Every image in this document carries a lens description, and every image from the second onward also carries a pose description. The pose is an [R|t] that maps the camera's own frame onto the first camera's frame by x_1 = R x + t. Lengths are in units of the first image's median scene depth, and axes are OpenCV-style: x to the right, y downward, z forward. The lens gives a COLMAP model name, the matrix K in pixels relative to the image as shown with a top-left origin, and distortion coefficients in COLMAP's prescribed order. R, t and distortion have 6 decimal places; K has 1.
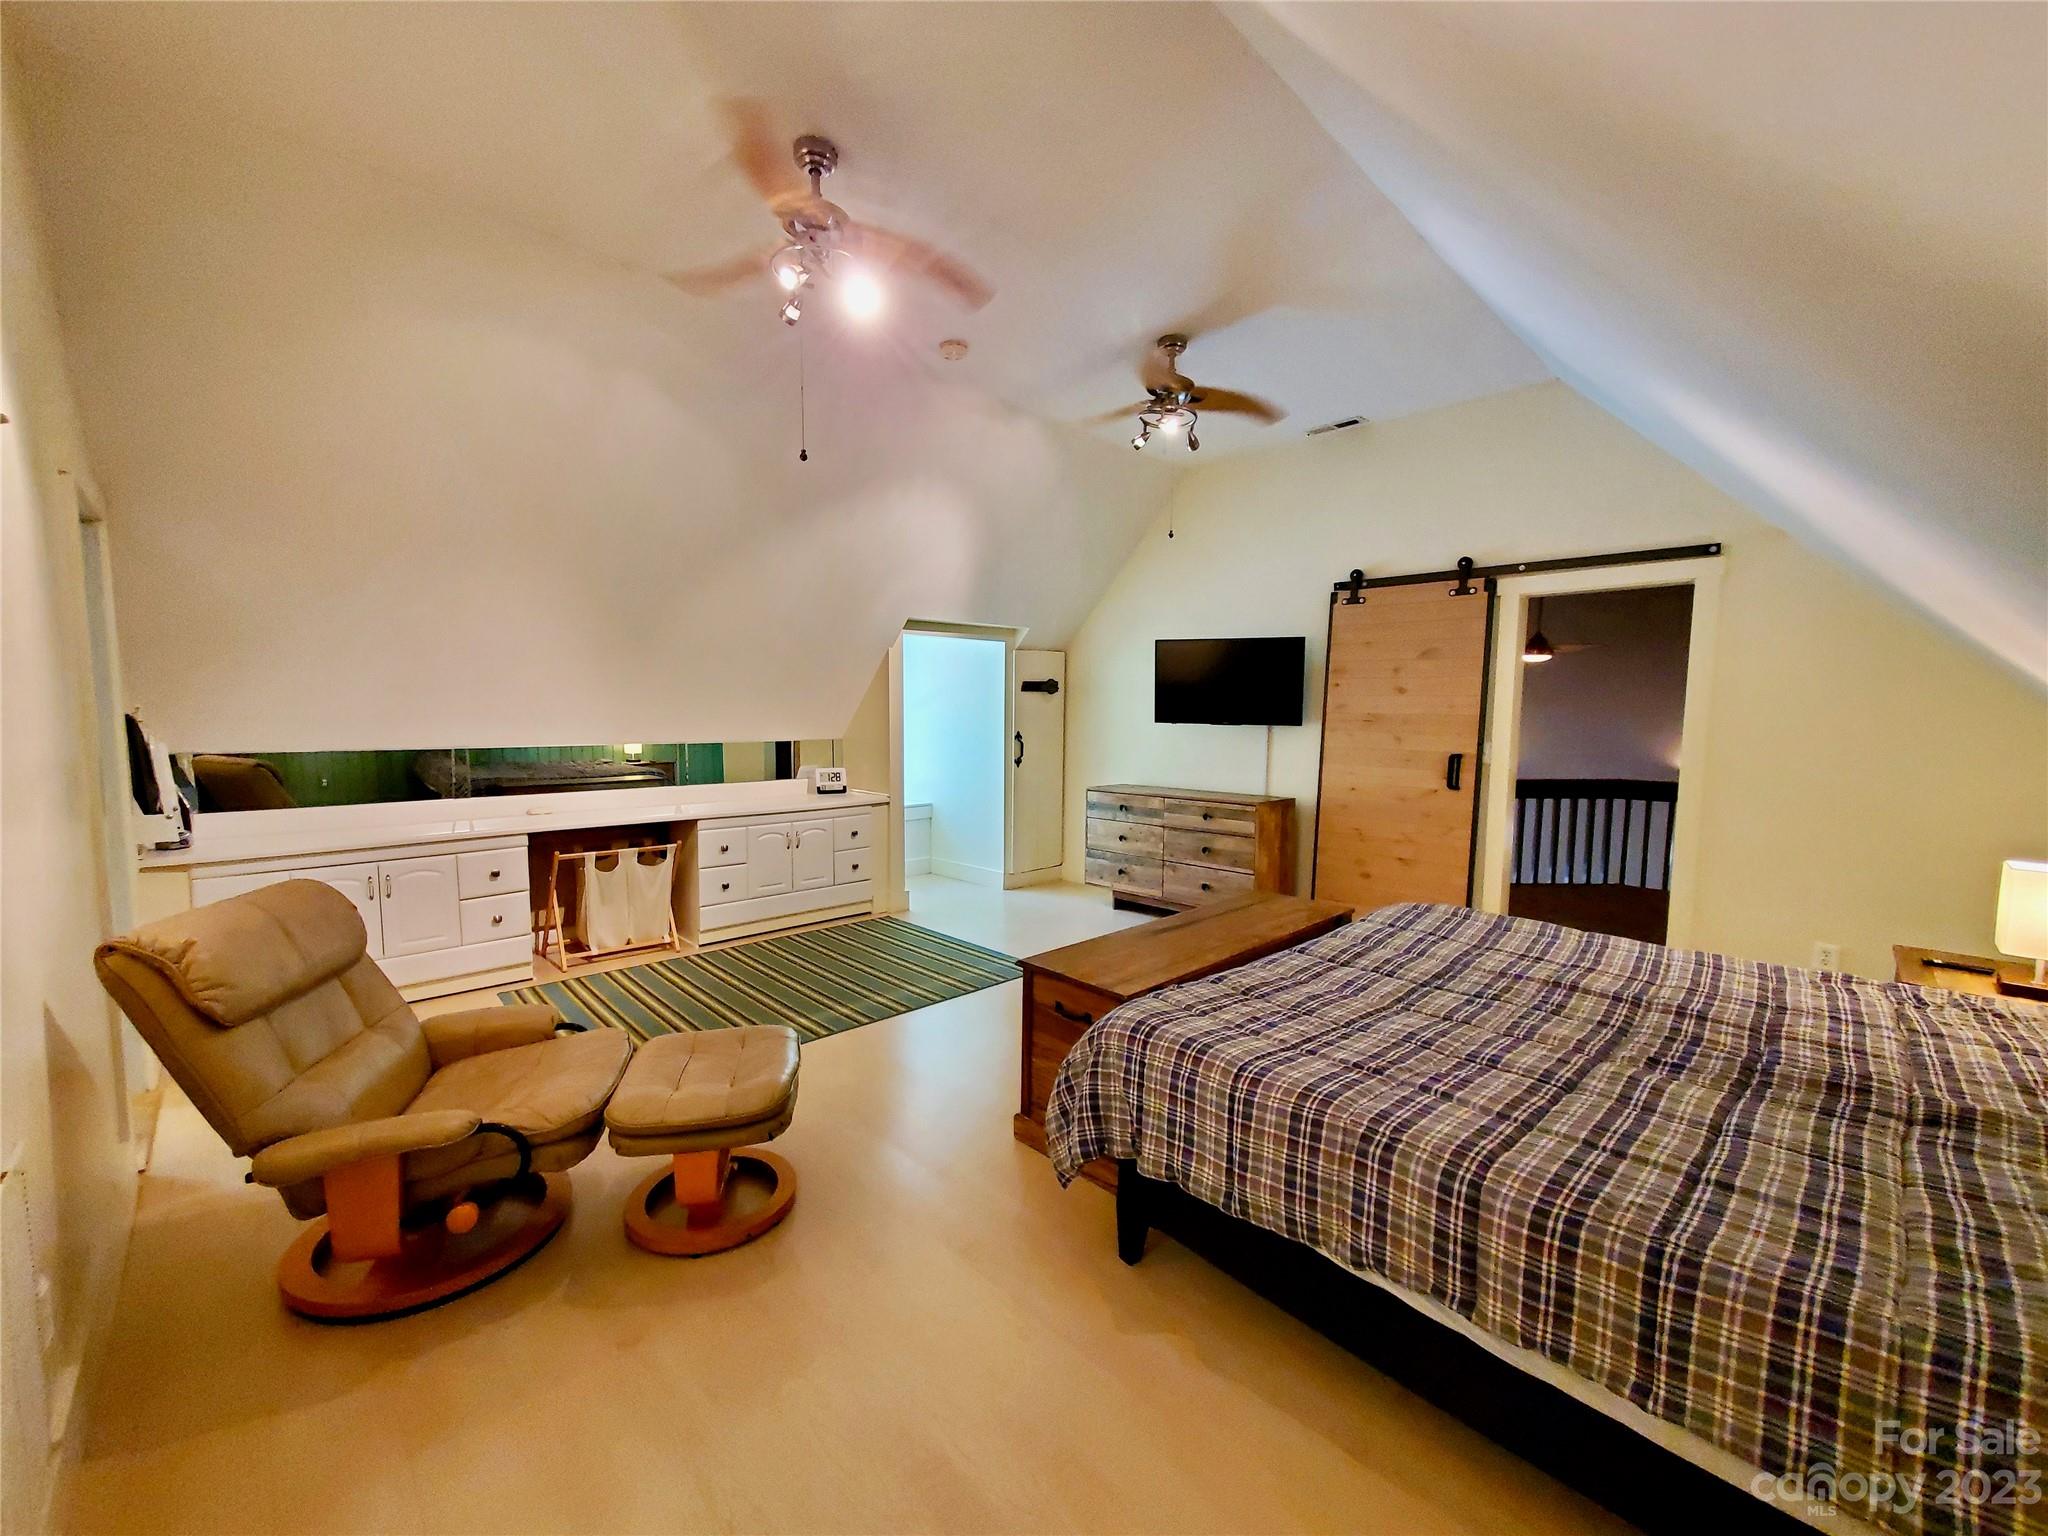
lens RADIAL K [[816.0, 0, 1024.9], [0, 816.0, 773.8], [0, 0, 1]] dist [0.001493, -0.000227]
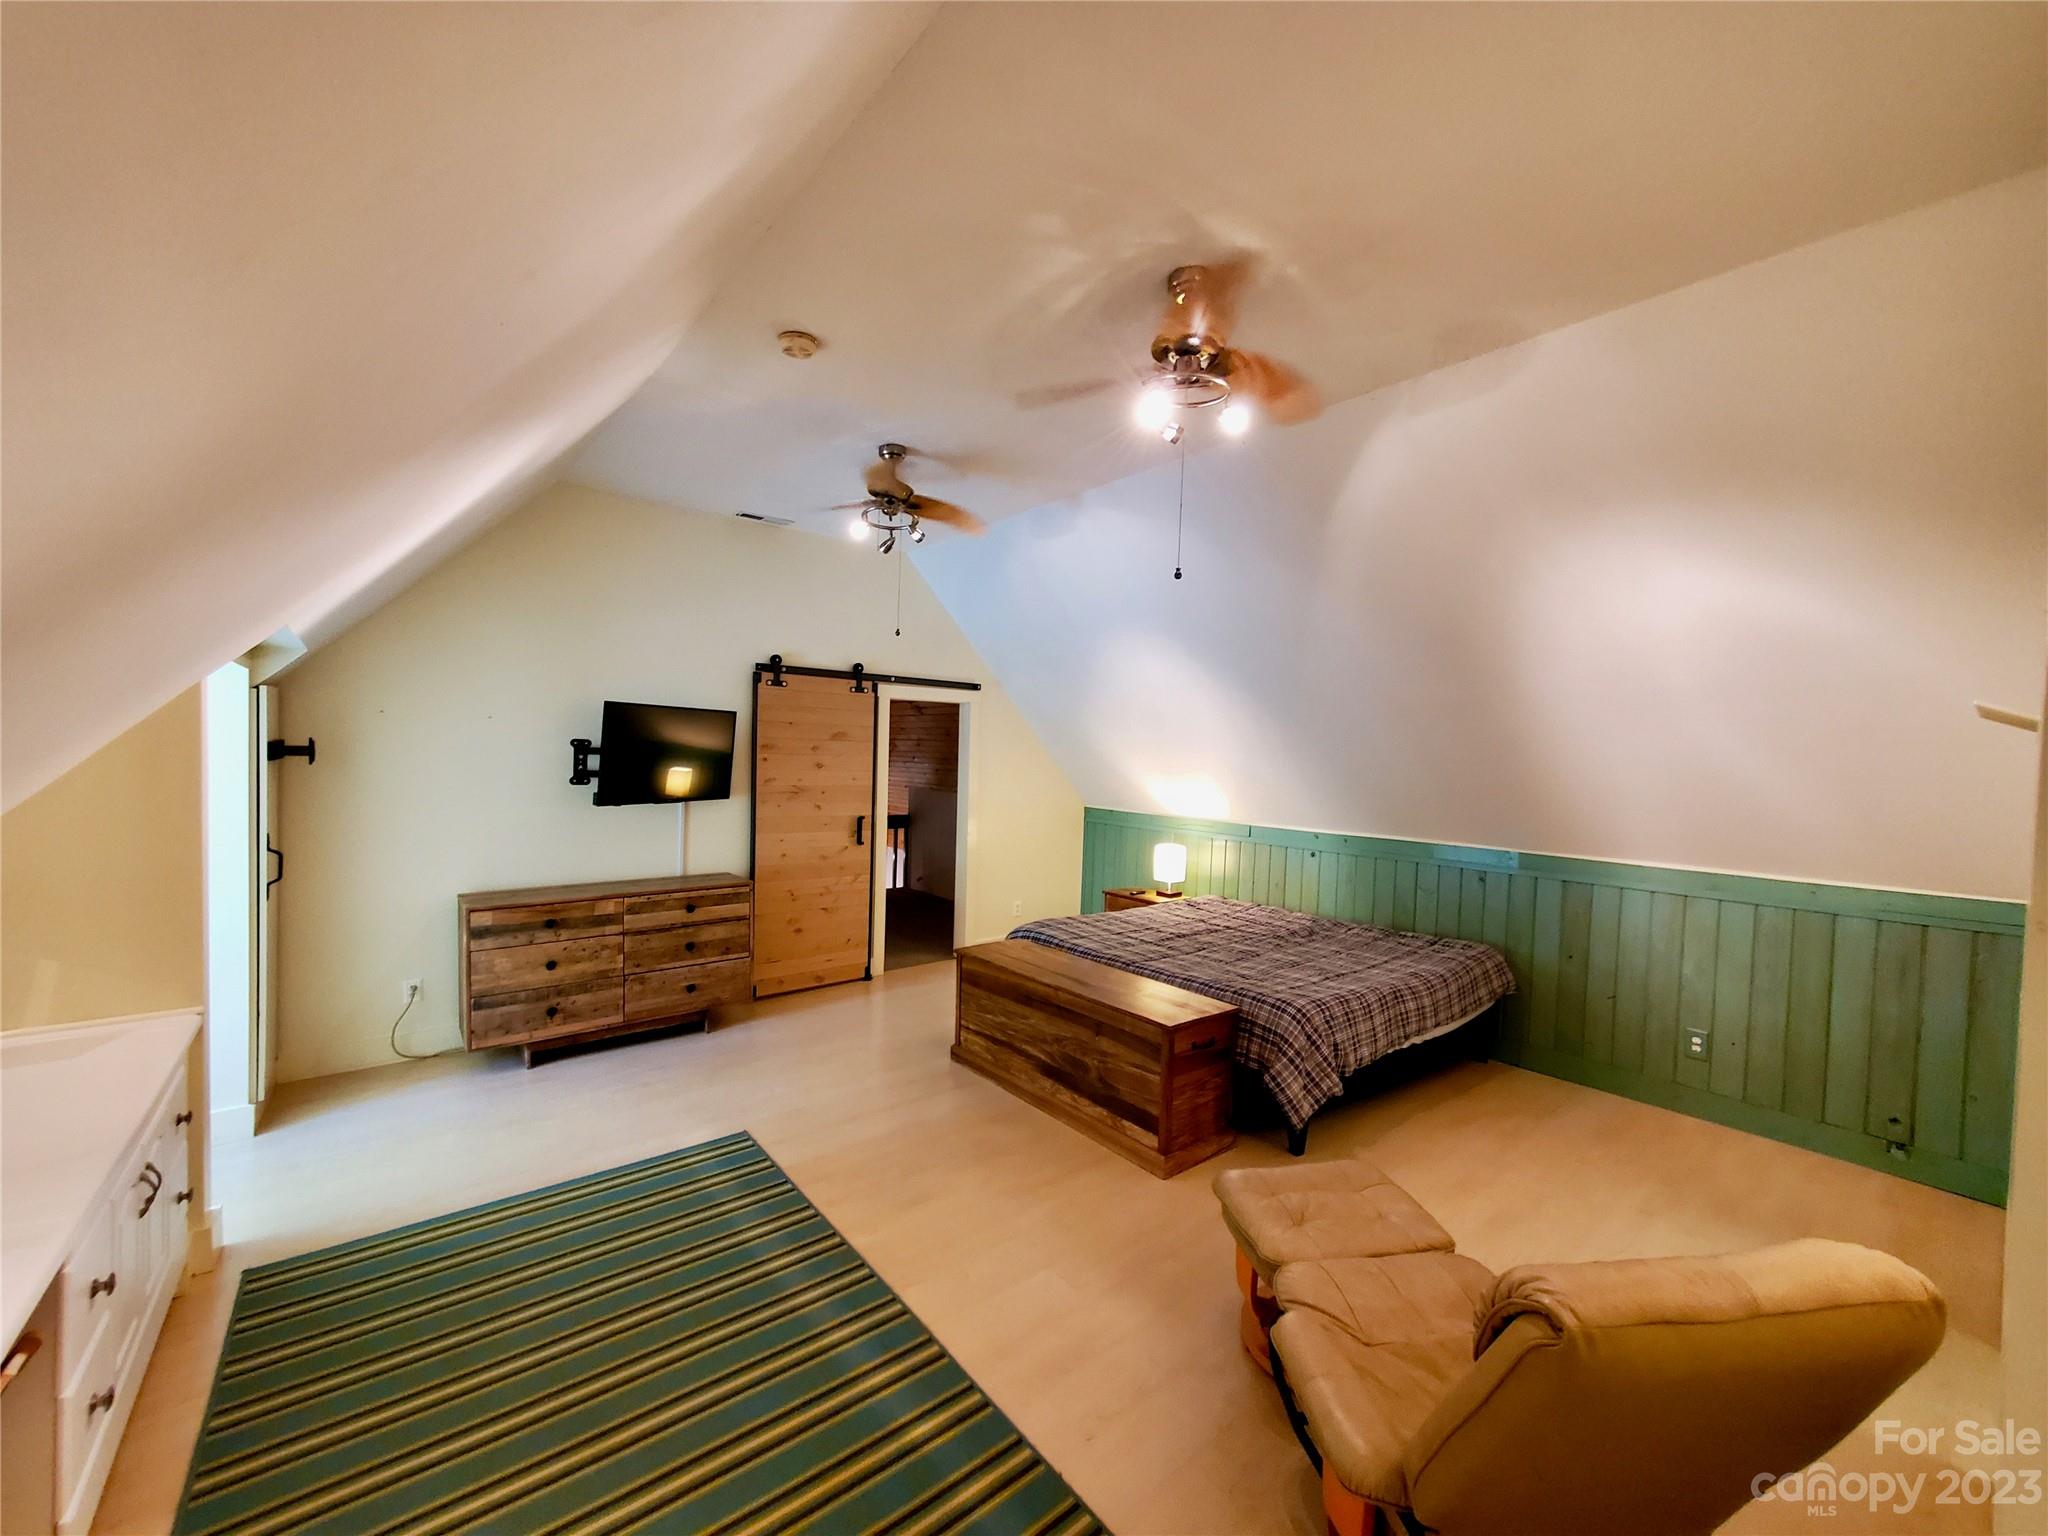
lens RADIAL K [[805.4, 0, 1019.6], [0, 805.4, 778.1], [0, 0, 1]] dist [0.003385, -0.000404]
pose [[0.090257, -0.037763, 0.995202, -0.642267], [0.056022, 0.997891, 0.032784, -0.102498], [-0.994342, 0.052794, 0.092182, 0.584349]]
